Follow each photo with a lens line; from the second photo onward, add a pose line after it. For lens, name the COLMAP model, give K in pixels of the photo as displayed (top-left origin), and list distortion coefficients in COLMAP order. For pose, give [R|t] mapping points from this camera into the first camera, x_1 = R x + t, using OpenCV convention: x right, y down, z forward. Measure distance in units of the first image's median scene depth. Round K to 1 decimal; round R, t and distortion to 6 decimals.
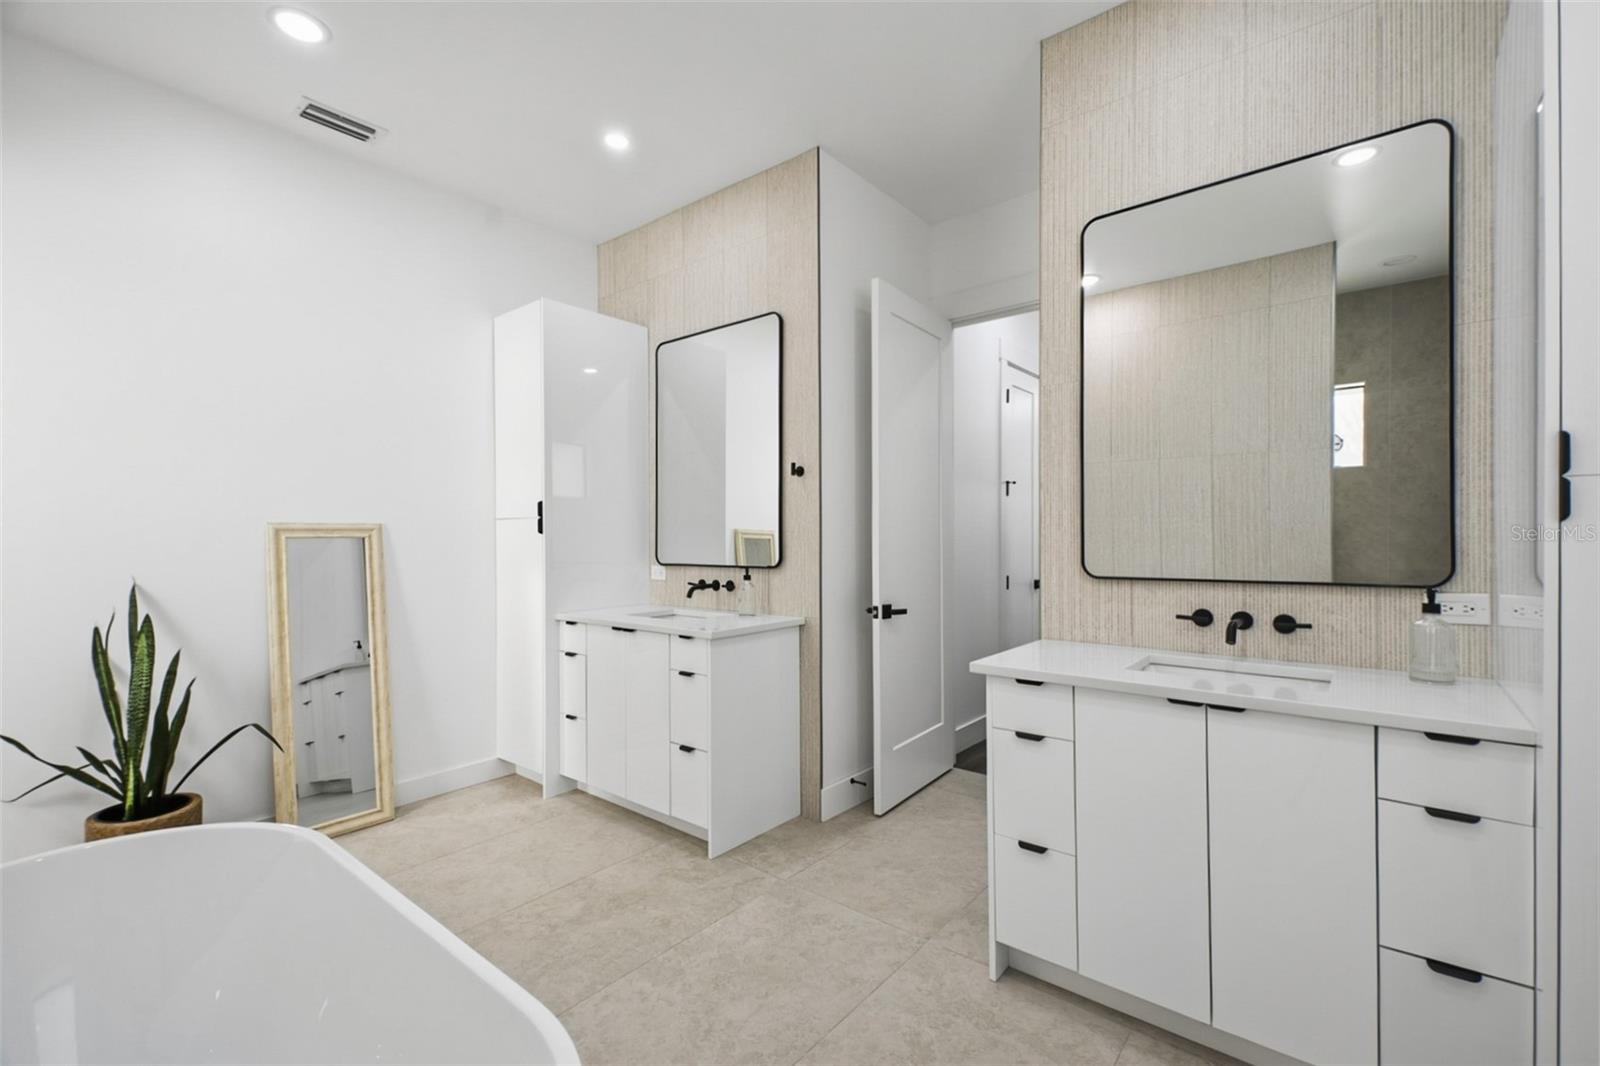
lens RADIAL K [[699.8, 0, 800.0], [0, 699.8, 533.0], [0, 0, 1]] dist [0.028698, -0.000025]
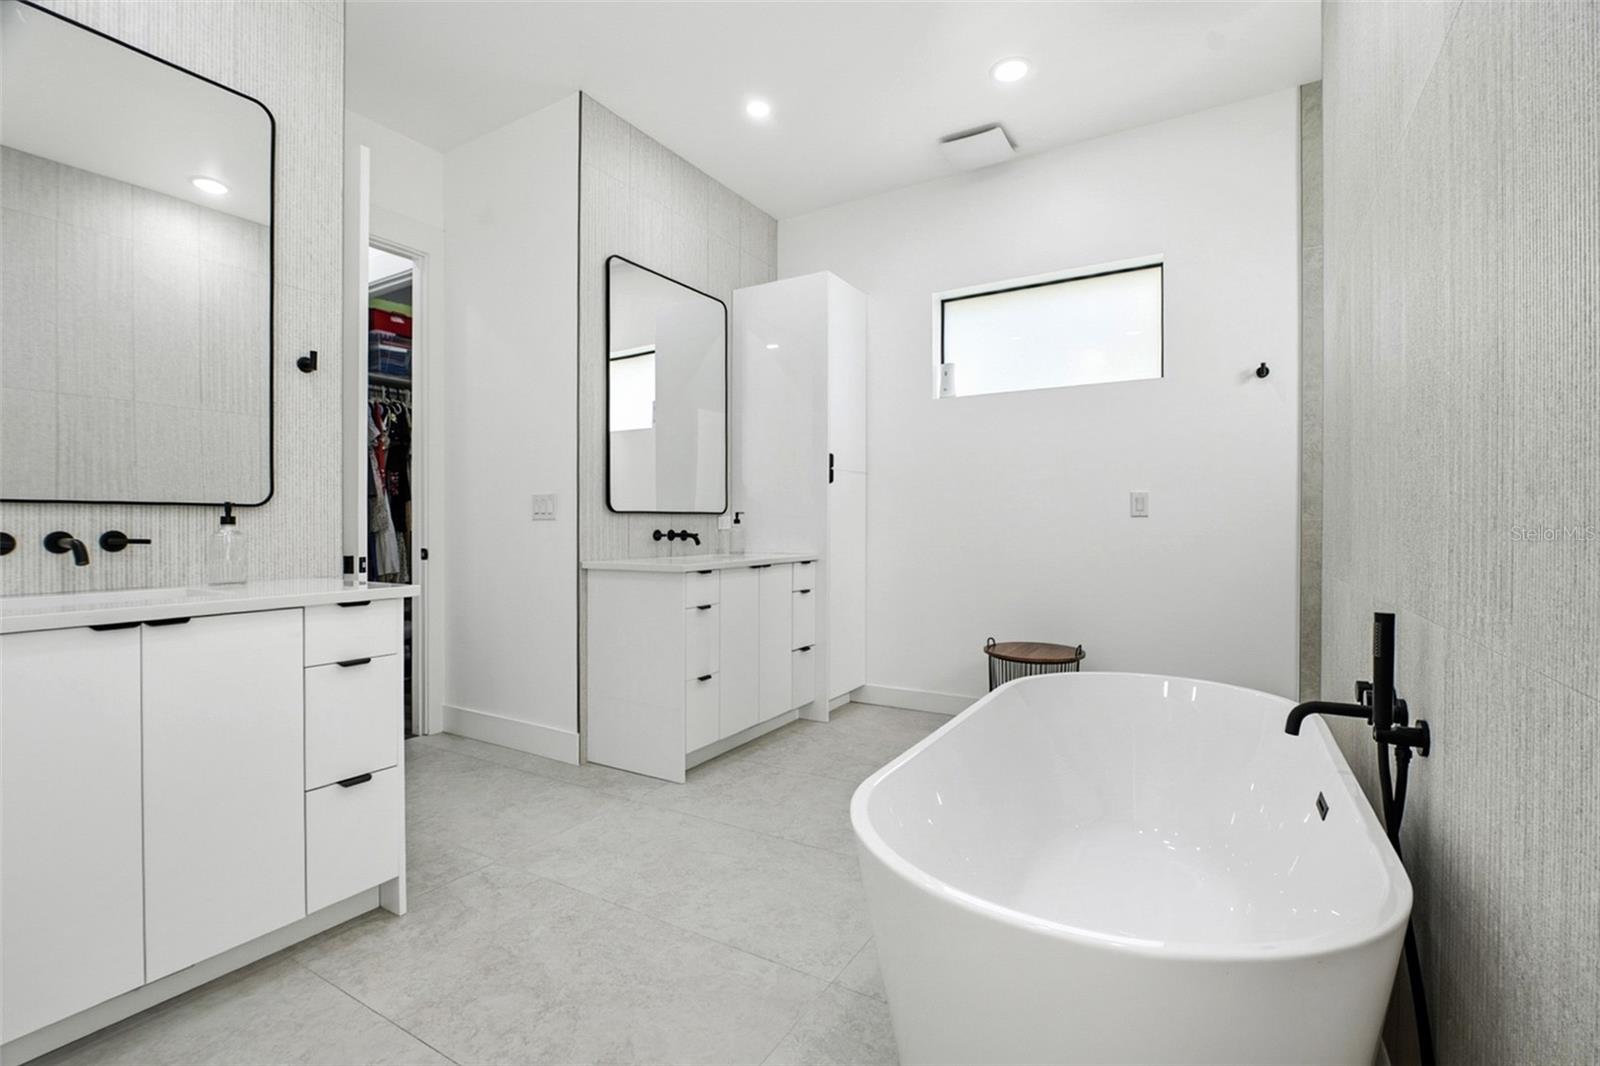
lens RADIAL K [[714.7, 0, 800.0], [0, 714.7, 533.0], [0, 0, 1]] dist [-0.000752, 0.000031]
pose [[-0.151673, -0.000742, 0.988430, -0.944087], [0.002286, 0.999997, 0.001101, 0.094770], [-0.988428, 0.002426, -0.151671, 0.774160]]
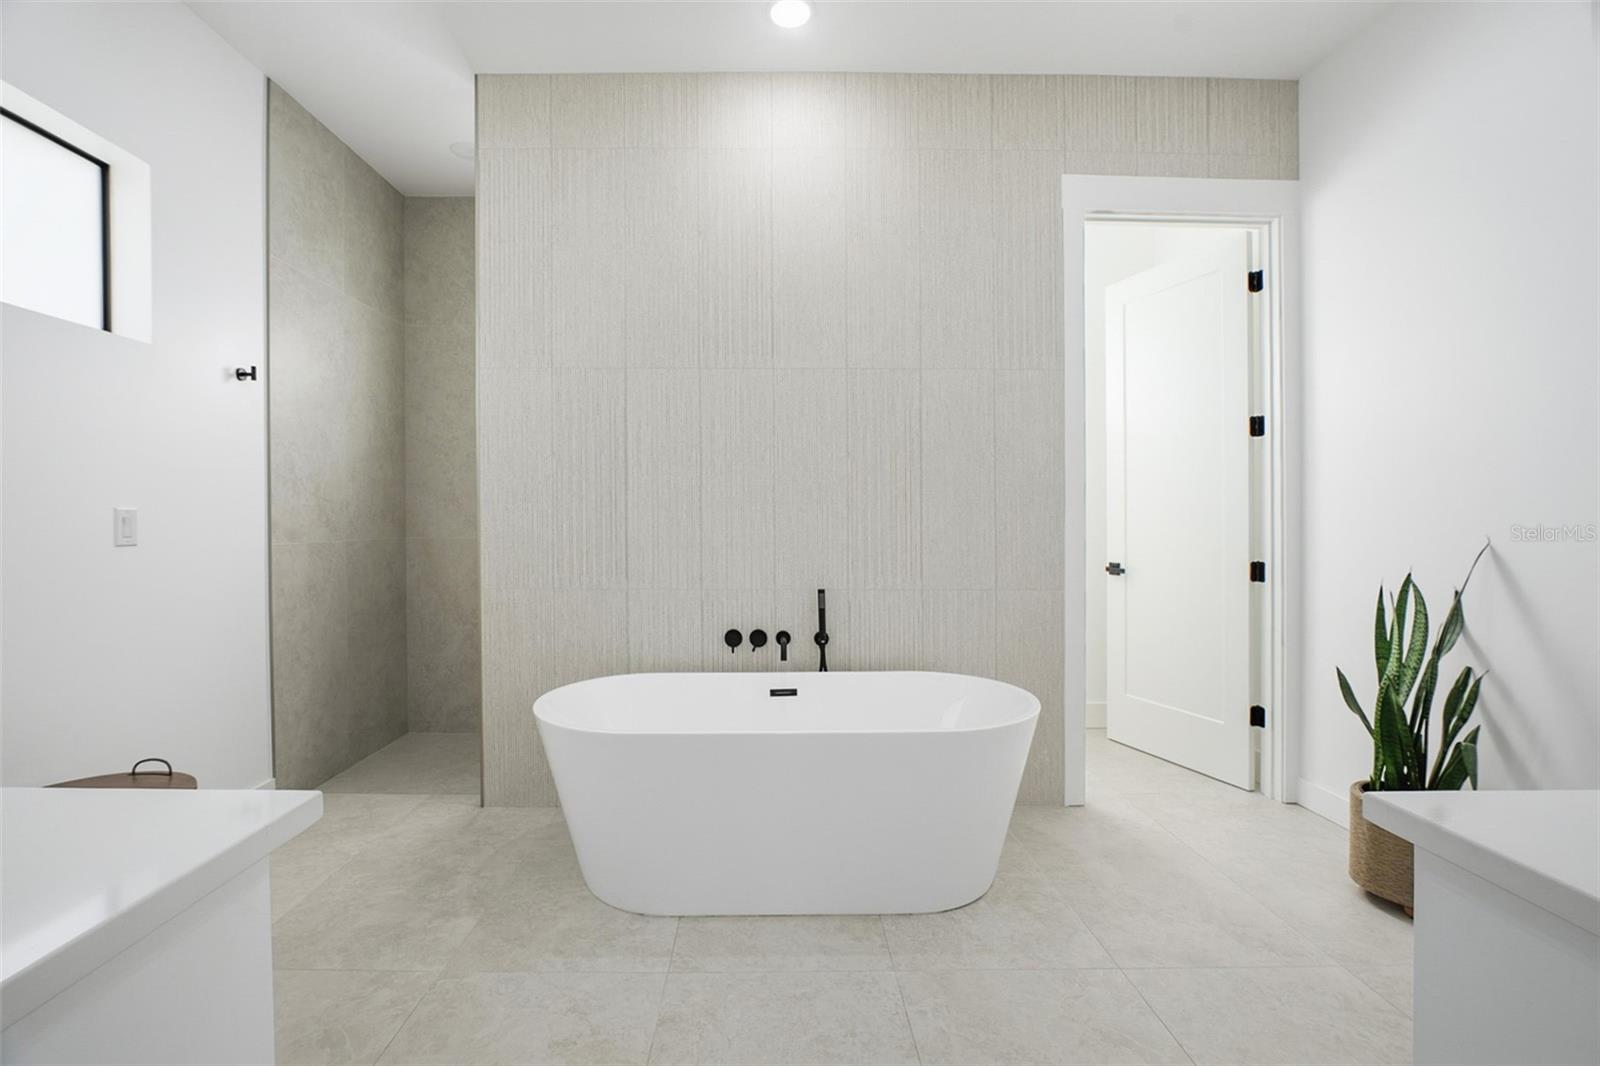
lens RADIAL K [[722.3, 0, 771.3], [0, 722.3, 523.2], [0, 0, 1]] dist [-0.001364, 0.000139]
pose [[-0.764769, 0.010053, -0.644226, 0.248708], [0.004729, 0.999939, 0.009991, 0.033969], [0.644288, 0.004594, -0.764770, 1.130622]]
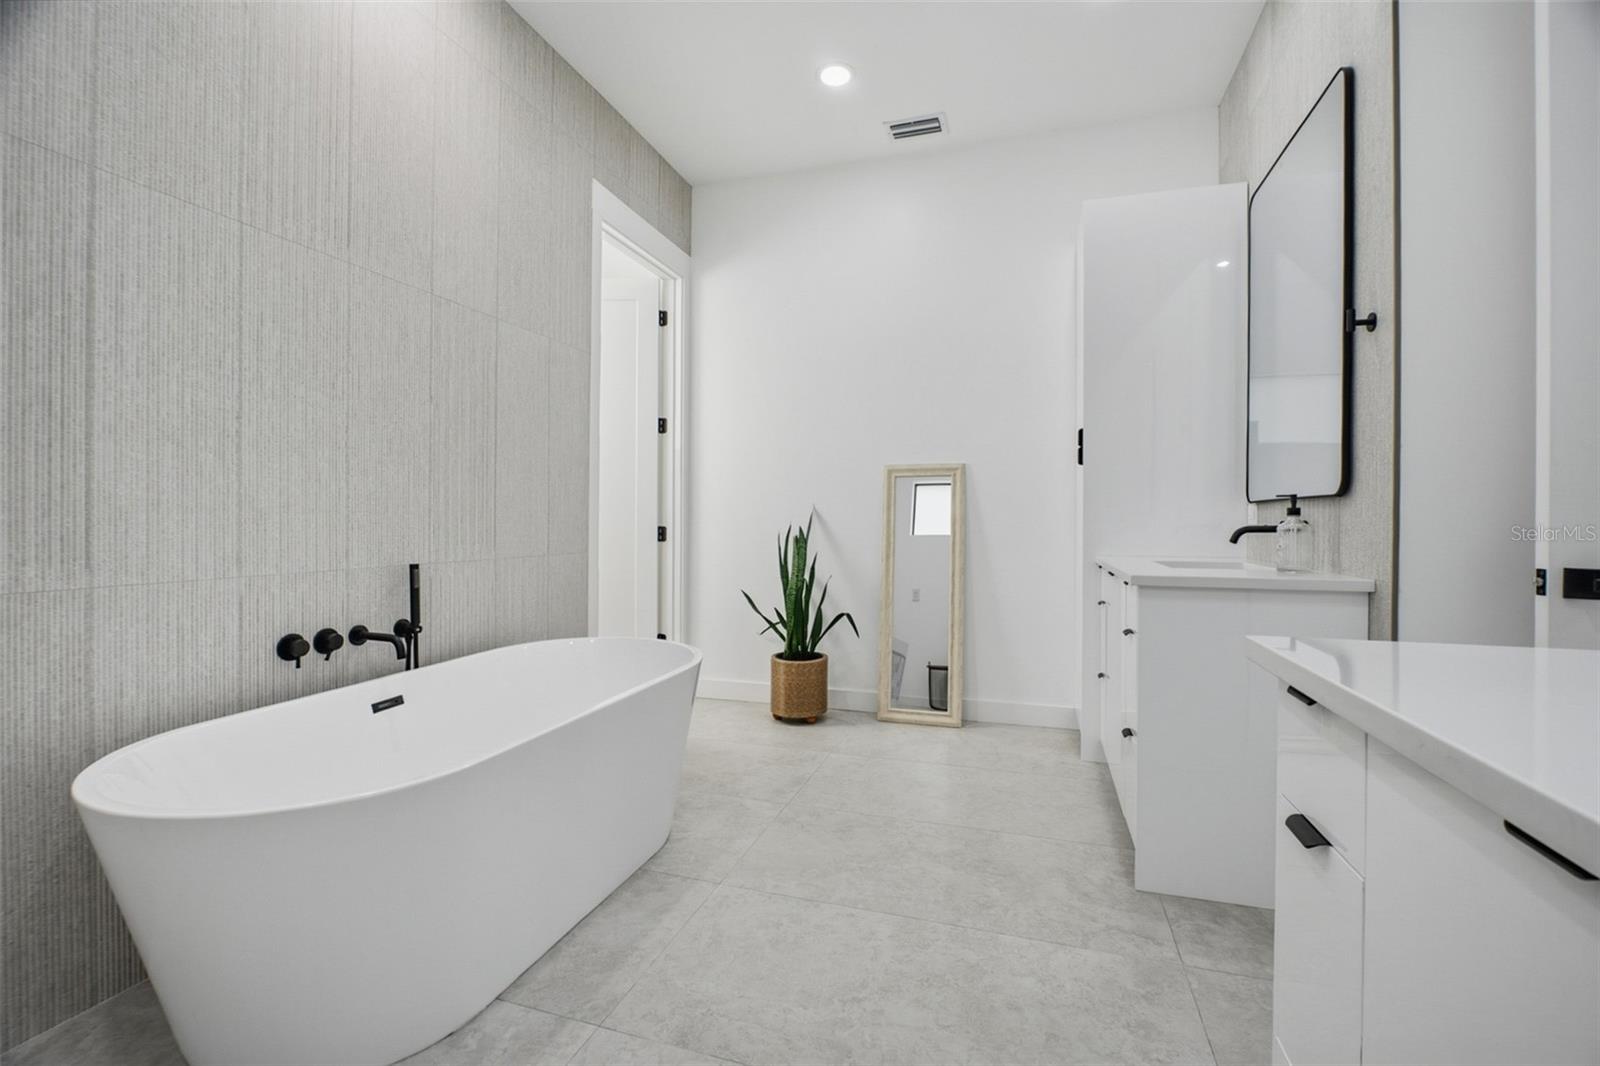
lens RADIAL K [[707.0, 0, 803.6], [0, 707.0, 516.2], [0, 0, 1]] dist [-0.000816, -0.000045]
pose [[0.369706, 0.004820, -0.929136, 0.448311], [-0.003137, 0.999987, 0.003939, 0.084397], [0.929143, 0.001459, 0.369717, 0.445440]]
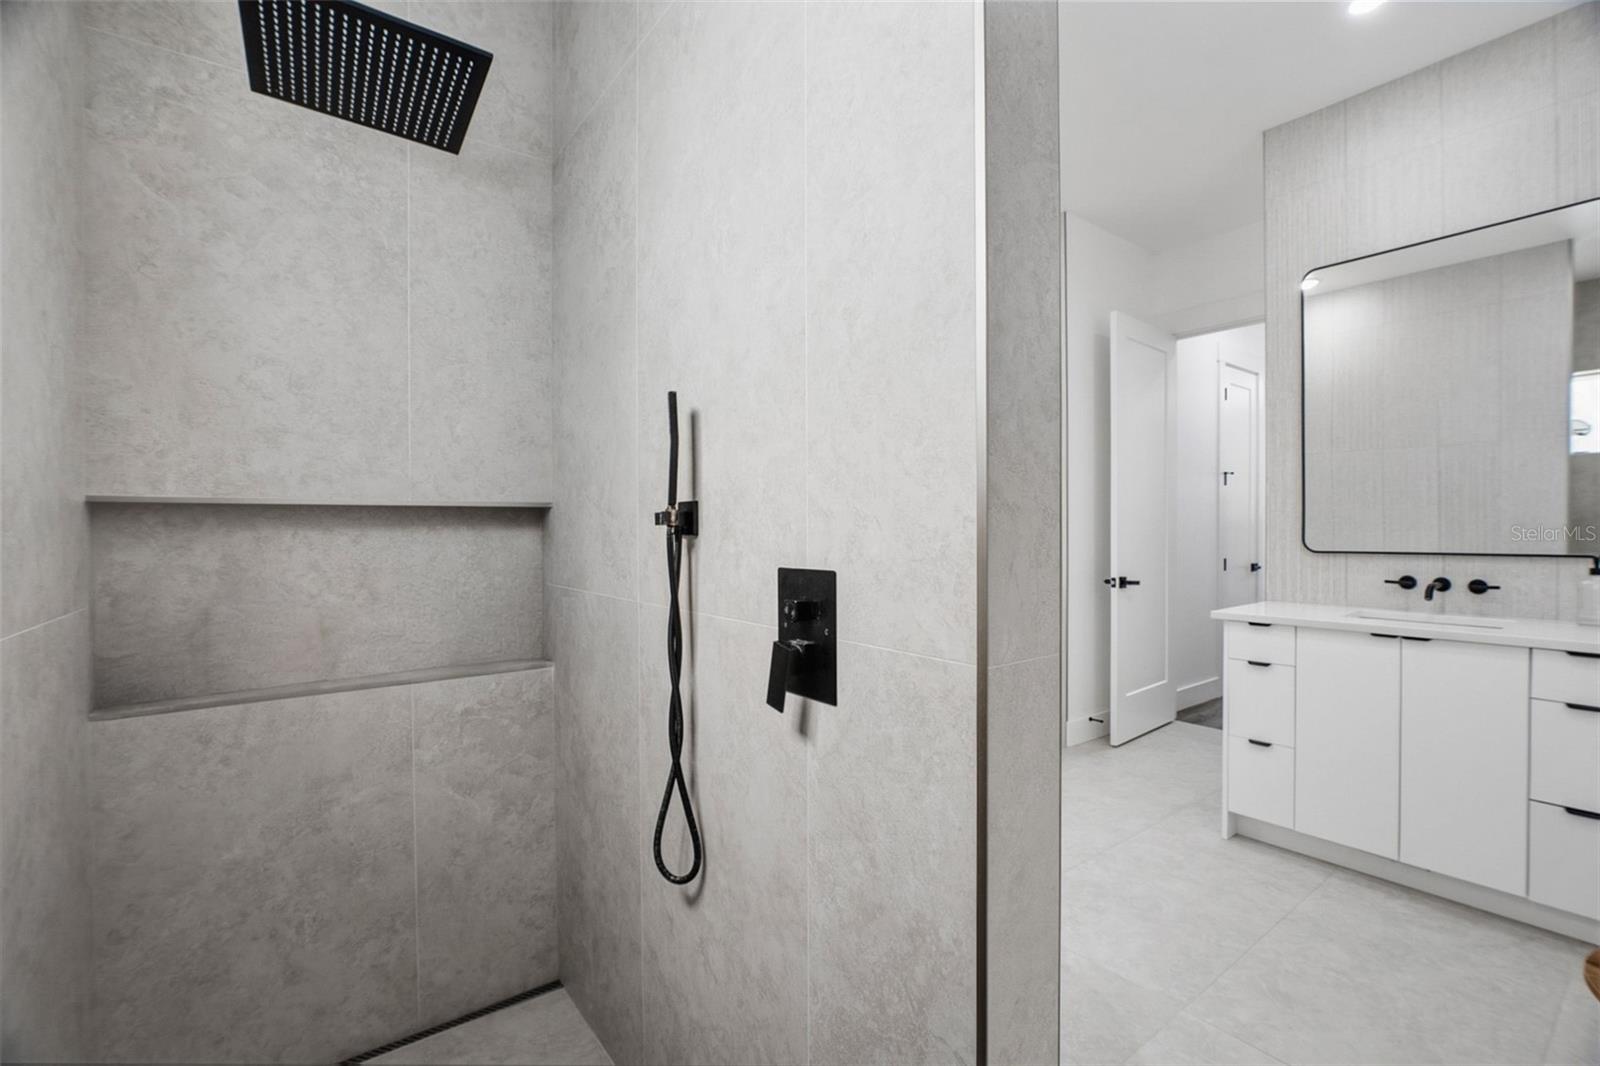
lens RADIAL K [[709.8, 0, 792.1], [0, 709.8, 529.0], [0, 0, 1]] dist [-0.025723, 0.006833]
pose [[0.970330, 0.002792, -0.241770, -0.171111], [-0.000716, 0.999962, 0.008673, 0.011093], [0.241785, -0.008243, 0.970295, -0.412105]]
